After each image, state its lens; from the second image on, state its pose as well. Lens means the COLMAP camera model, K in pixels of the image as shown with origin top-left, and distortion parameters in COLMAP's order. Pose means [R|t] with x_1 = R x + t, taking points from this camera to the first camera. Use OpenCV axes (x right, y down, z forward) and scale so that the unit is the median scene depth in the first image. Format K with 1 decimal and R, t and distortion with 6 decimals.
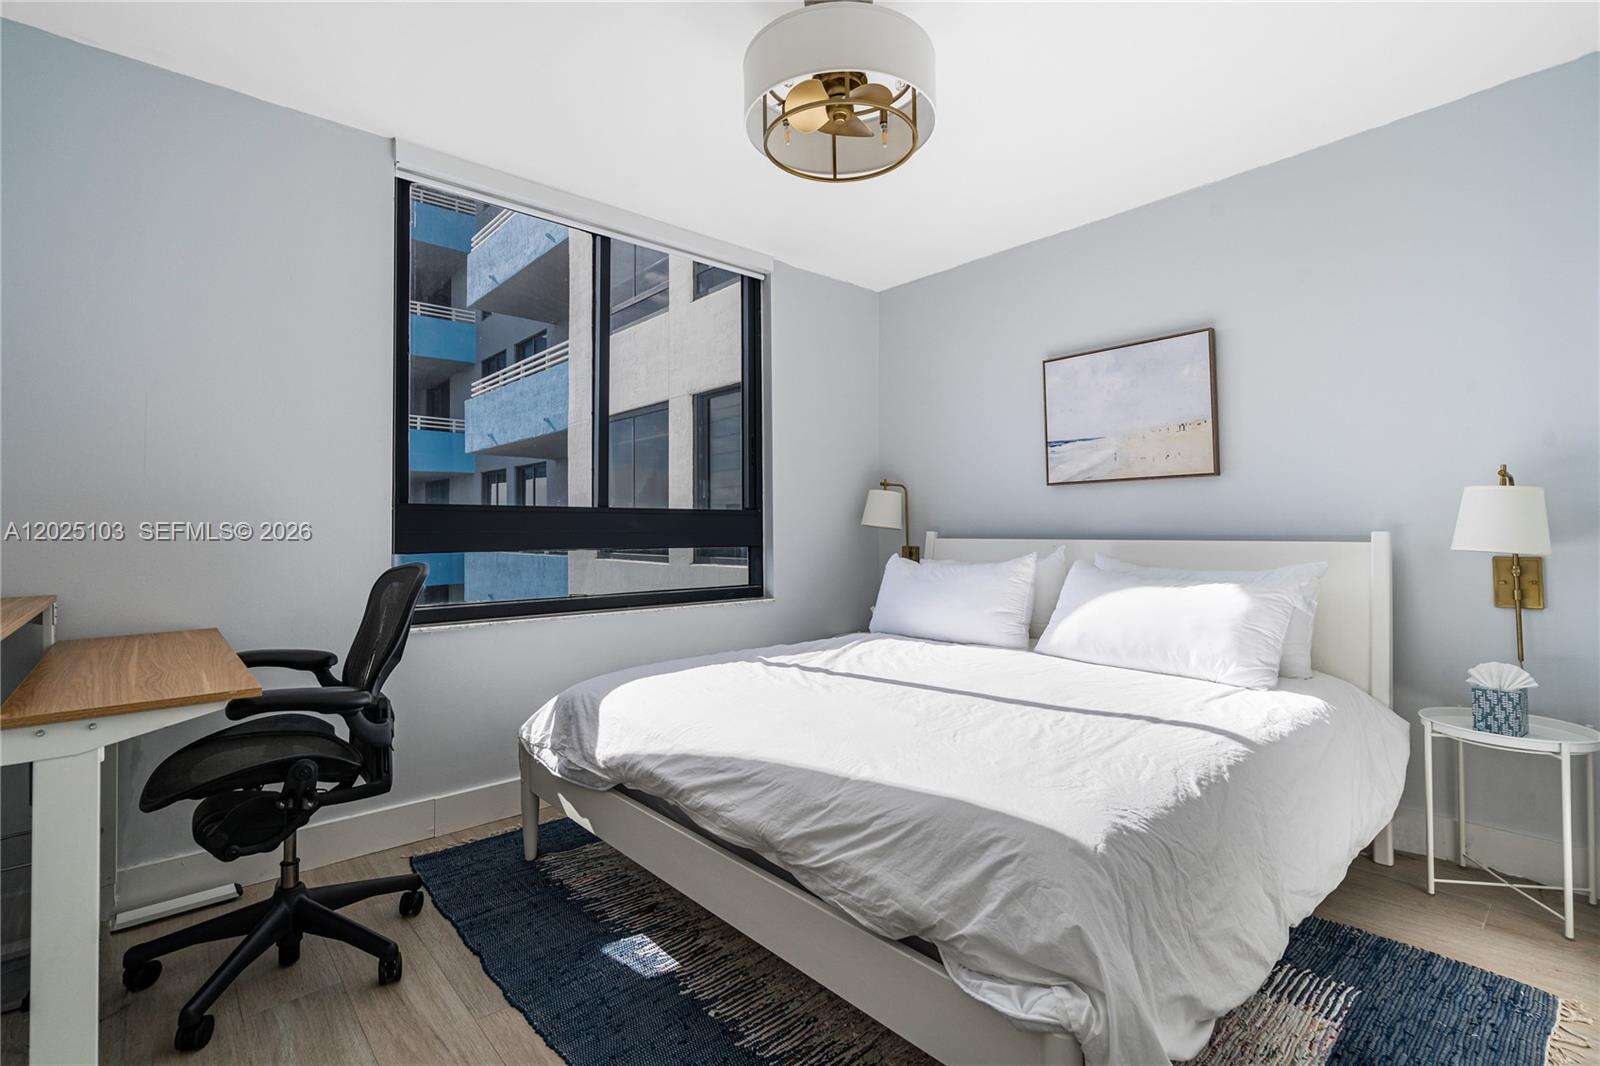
lens RADIAL K [[734.1, 0, 822.6], [0, 734.1, 524.4], [0, 0, 1]] dist [-0.003368, 0.000125]
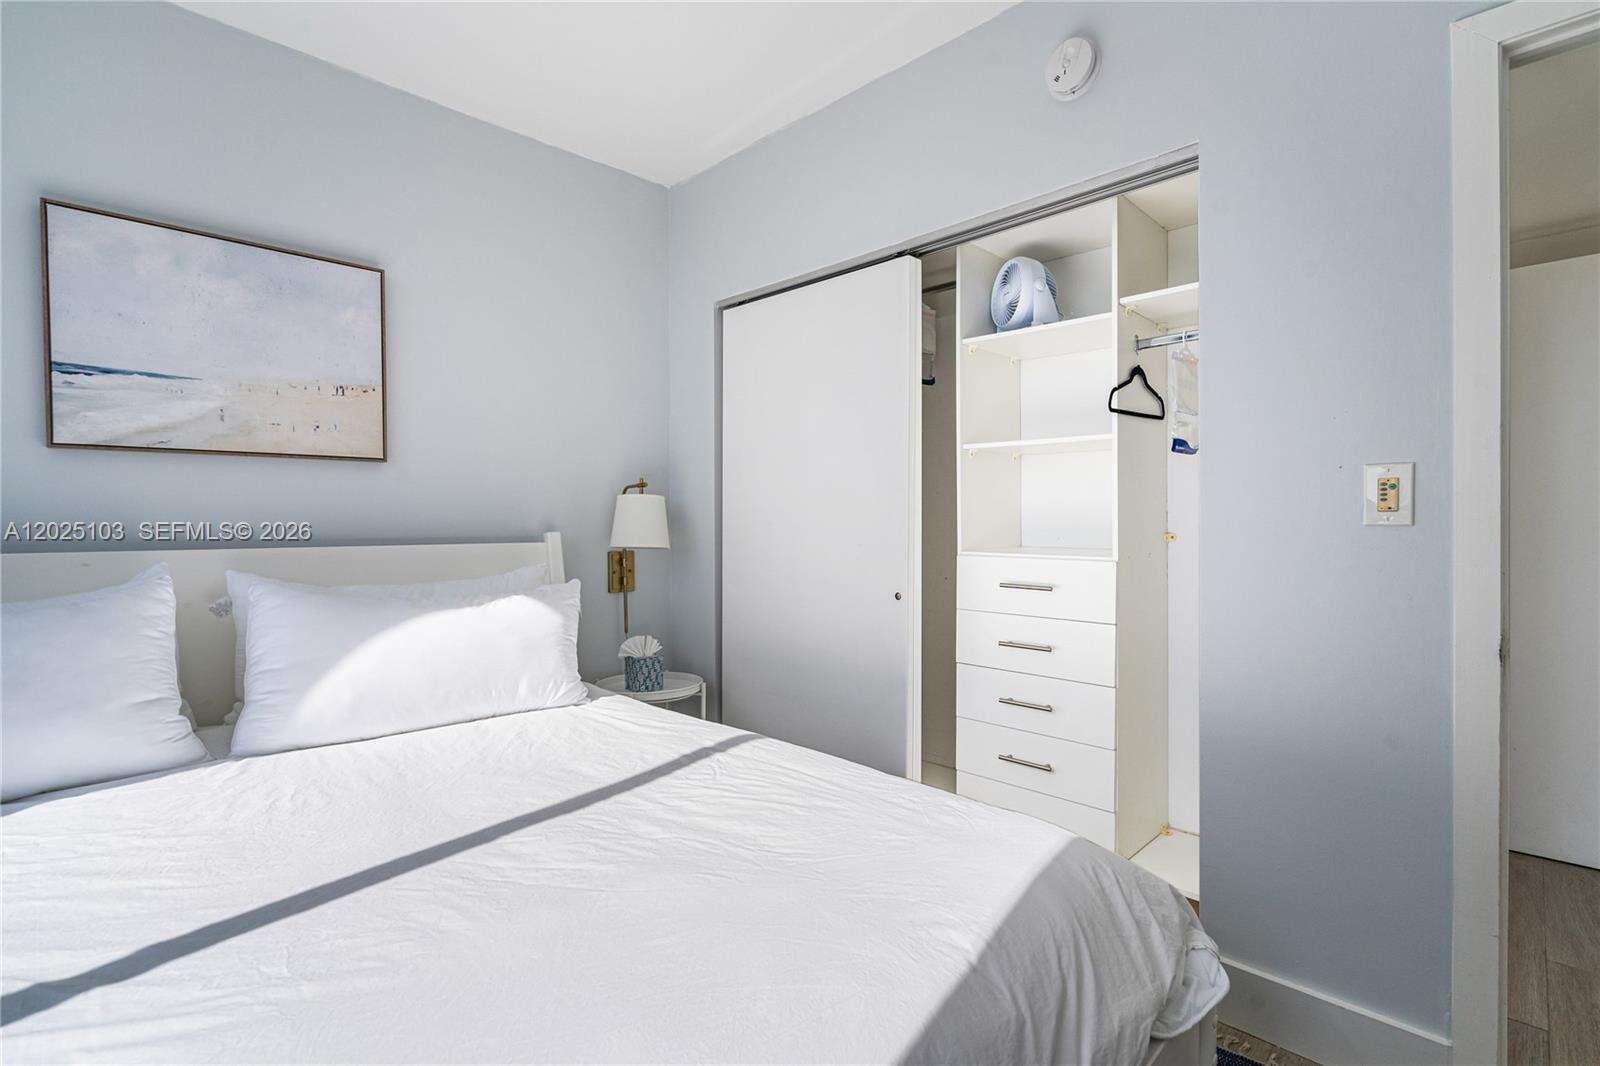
lens RADIAL K [[741.3, 0, 806.7], [0, 741.3, 535.8], [0, 0, 1]] dist [-0.001666, 0.000256]
pose [[-0.030233, -0.009303, 0.999500, -0.268826], [-0.003105, 0.999953, 0.009214, 0.003681], [-0.999538, -0.002825, -0.030260, 0.571970]]
